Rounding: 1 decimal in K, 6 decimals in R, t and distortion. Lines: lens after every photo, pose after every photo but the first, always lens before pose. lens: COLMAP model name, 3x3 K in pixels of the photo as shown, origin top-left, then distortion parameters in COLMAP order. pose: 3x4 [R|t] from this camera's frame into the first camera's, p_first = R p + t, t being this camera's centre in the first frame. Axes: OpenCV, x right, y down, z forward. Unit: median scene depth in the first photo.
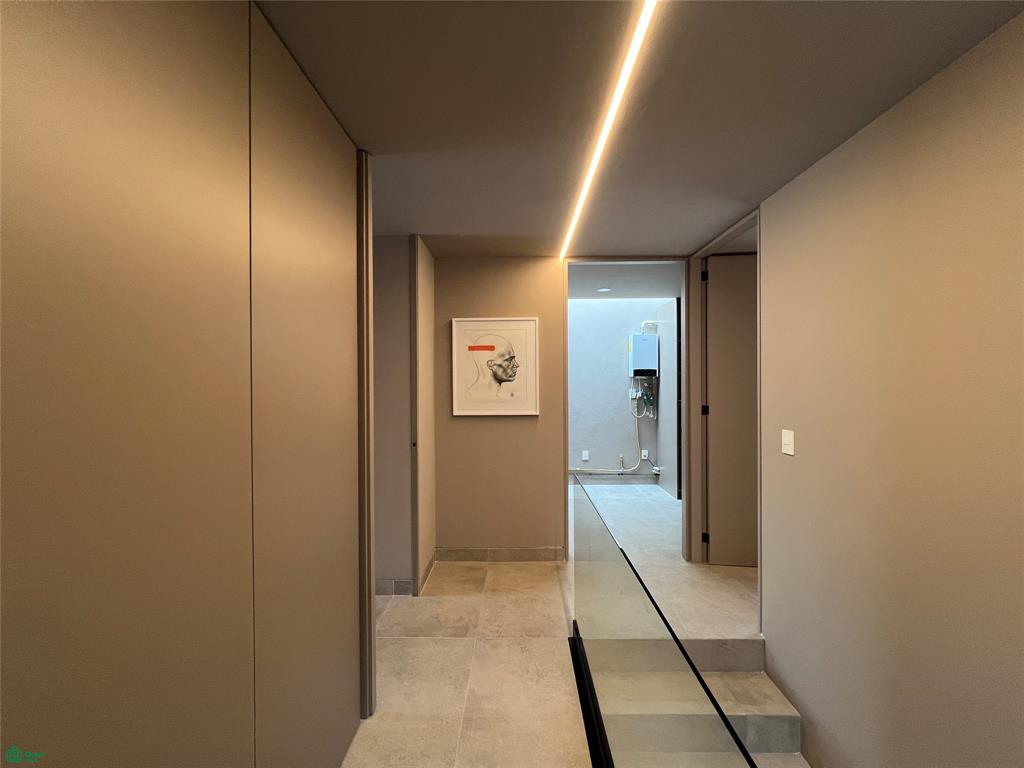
lens RADIAL K [[410.0, 0, 511.6], [0, 410.0, 383.2], [0, 0, 1]] dist [0.000807, -0.000369]
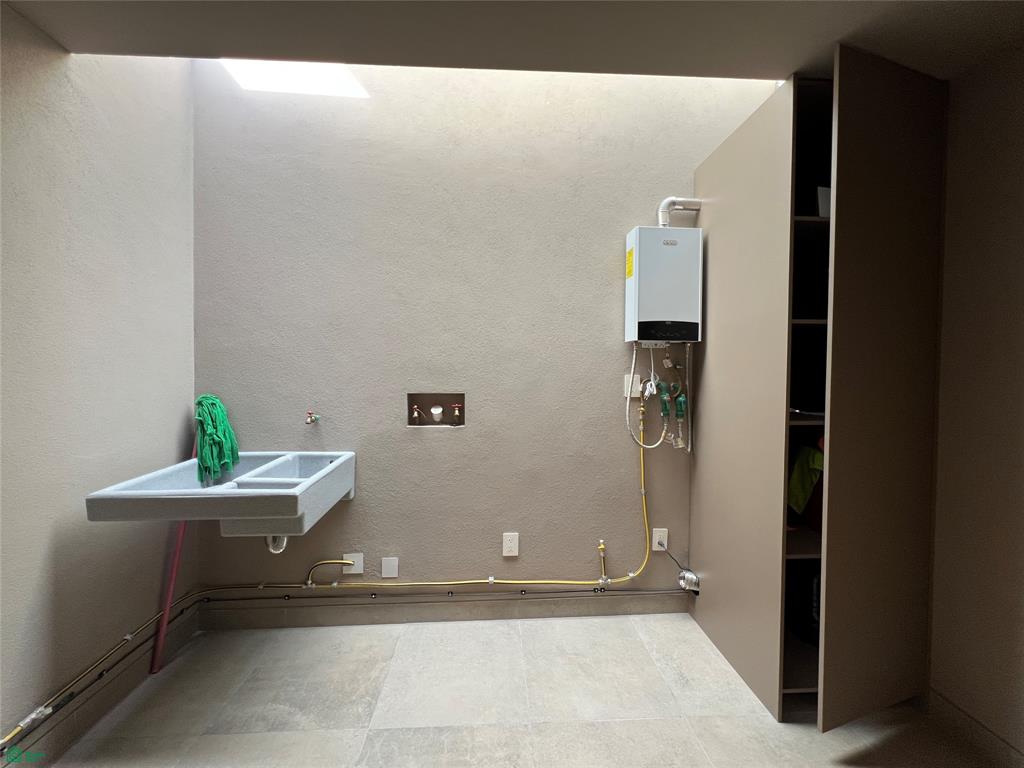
lens RADIAL K [[410.0, 0, 513.1], [0, 410.0, 381.9], [0, 0, 1]] dist [0.000807, -0.000369]
pose [[0.998324, 0.004618, 0.057693, 0.160667], [-0.006152, 0.999632, 0.026425, 0.012112], [-0.057549, -0.026736, 0.997985, 0.622742]]
